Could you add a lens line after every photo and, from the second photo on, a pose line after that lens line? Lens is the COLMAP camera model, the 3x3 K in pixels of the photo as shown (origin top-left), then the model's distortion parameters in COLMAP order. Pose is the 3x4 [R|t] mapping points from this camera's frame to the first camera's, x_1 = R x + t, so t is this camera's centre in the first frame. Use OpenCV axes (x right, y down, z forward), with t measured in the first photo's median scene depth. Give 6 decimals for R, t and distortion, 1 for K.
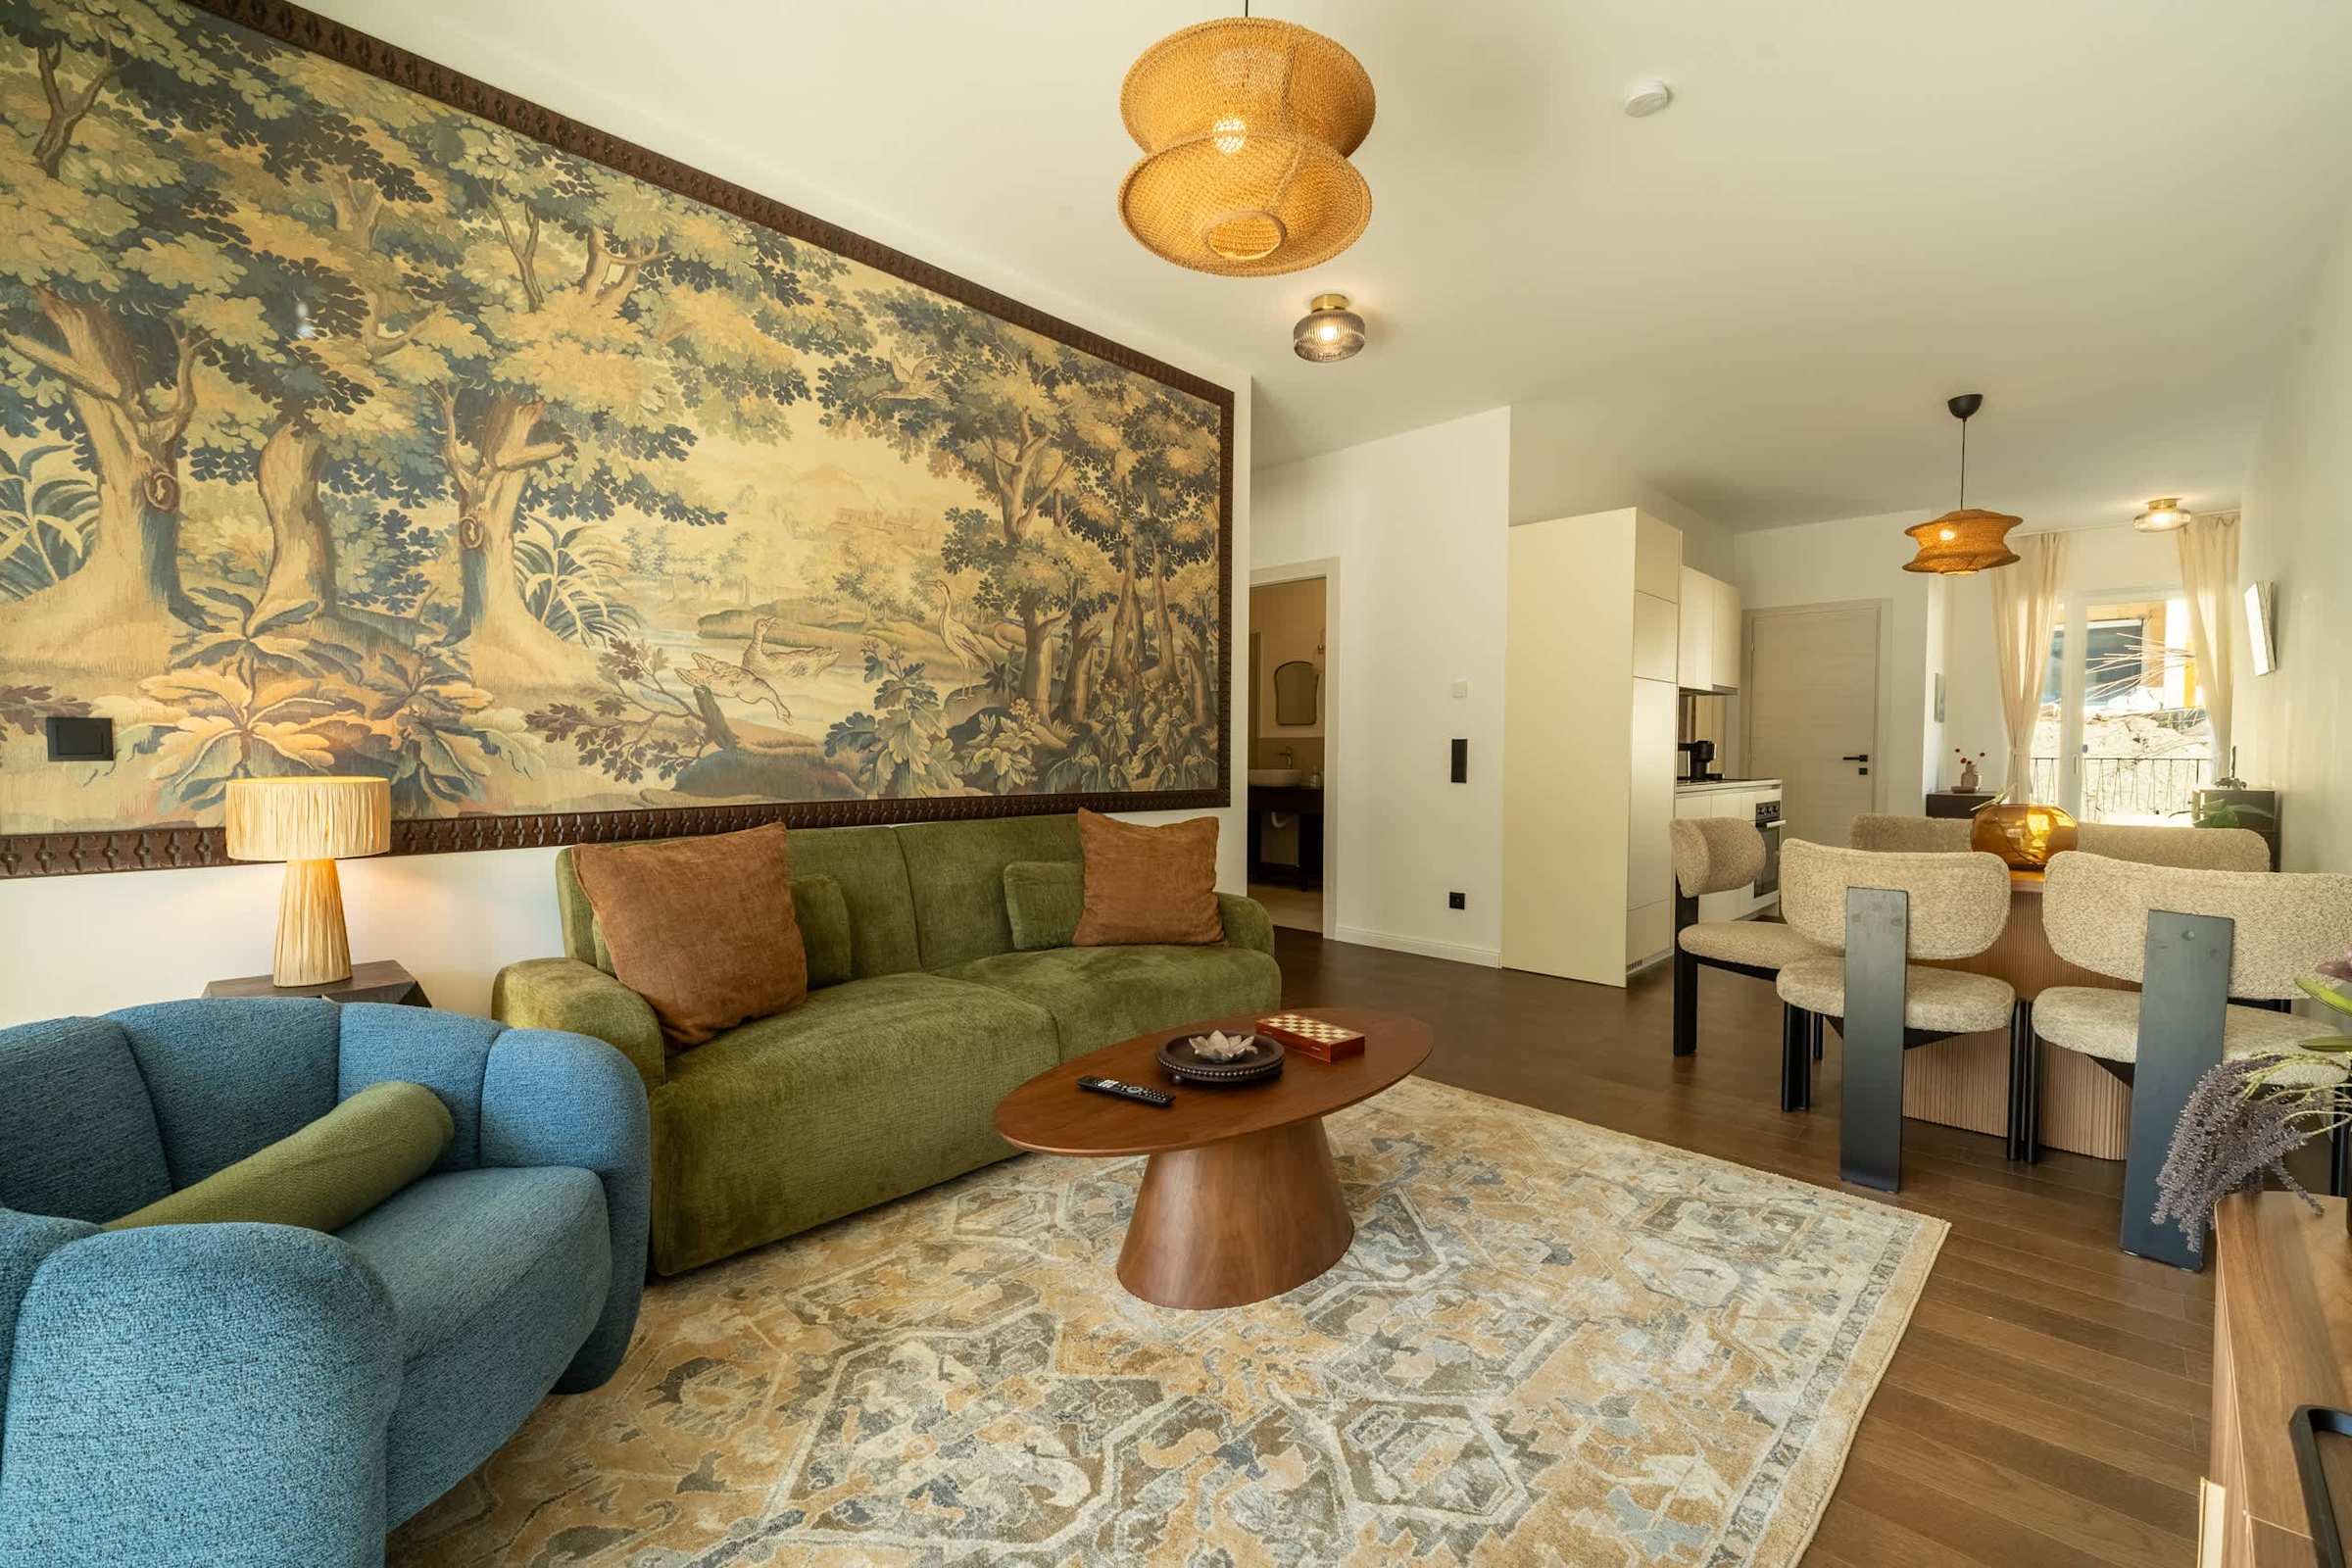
lens RADIAL K [[1008.6, 0, 1189.5], [0, 1008.6, 764.5], [0, 0, 1]] dist [-0.003368, 0.001768]
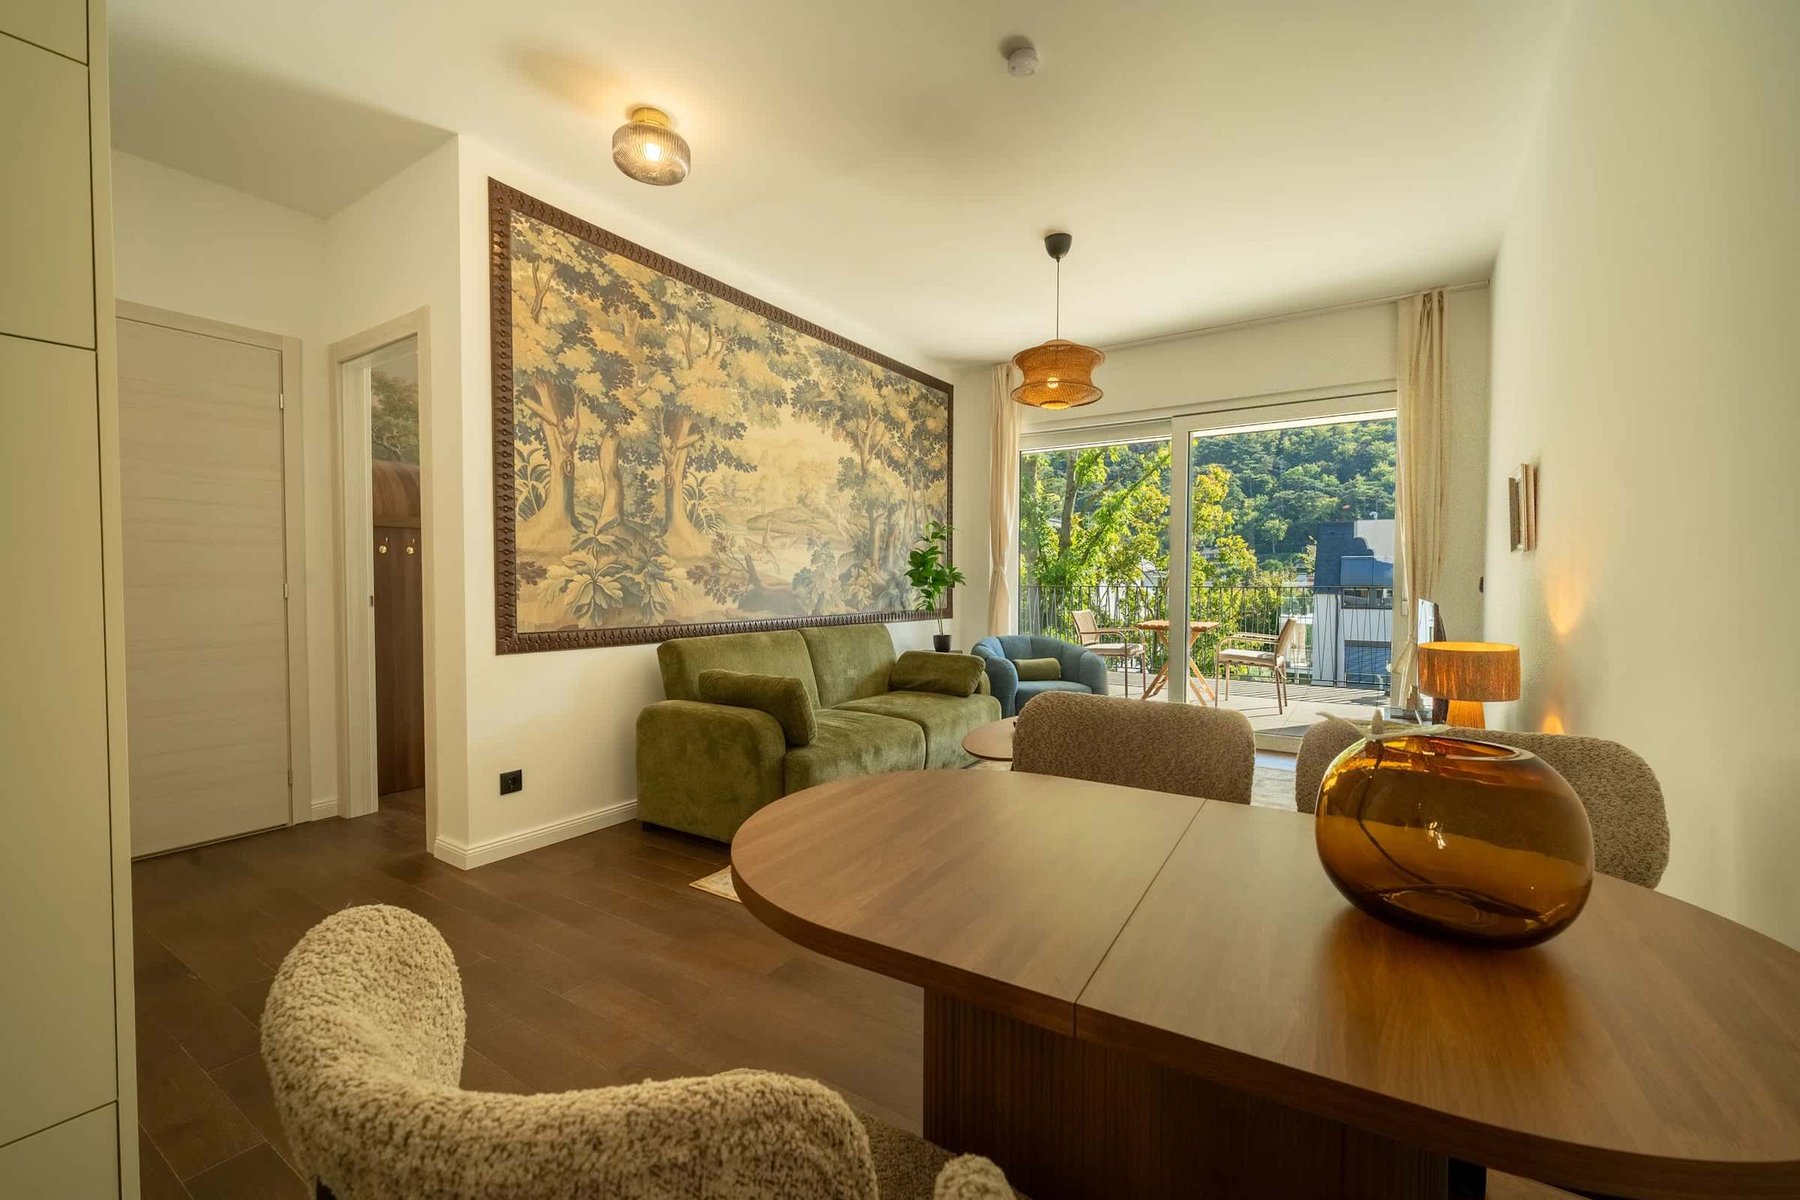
lens RADIAL K [[741.9, 0, 895.1], [0, 741.9, 589.8], [0, 0, 1]] dist [-0.003210, -0.001685]
pose [[0.987602, -0.006515, 0.156842, -0.475240], [0.006853, 0.999975, -0.001616, -0.007000], [-0.156827, 0.002671, 0.987622, -0.504761]]
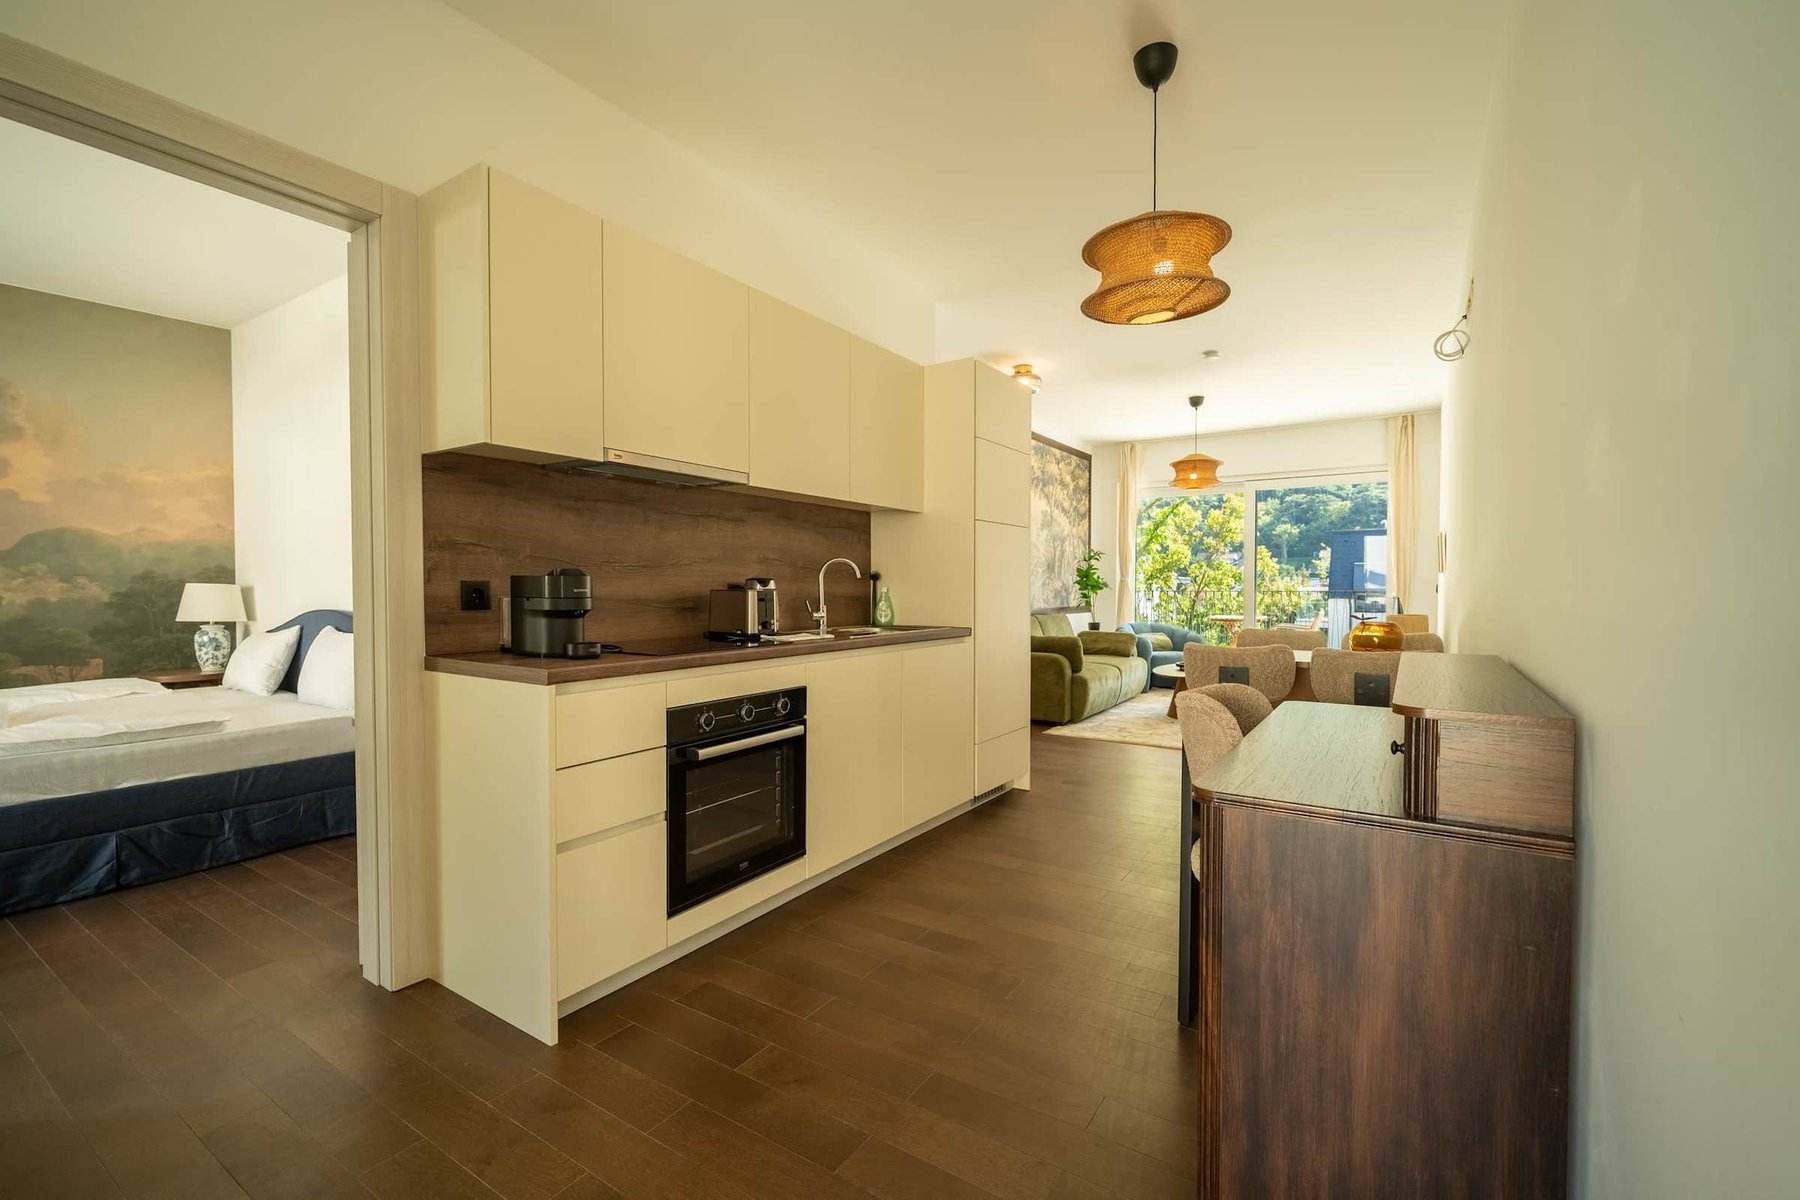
lens RADIAL K [[741.9, 0, 901.9], [0, 741.9, 590.2], [0, 0, 1]] dist [-0.003210, -0.001685]
pose [[0.988494, -0.005797, 0.151147, -1.324678], [0.007052, 0.999945, -0.007767, -0.001134], [-0.151094, 0.008744, 0.988481, -1.512674]]
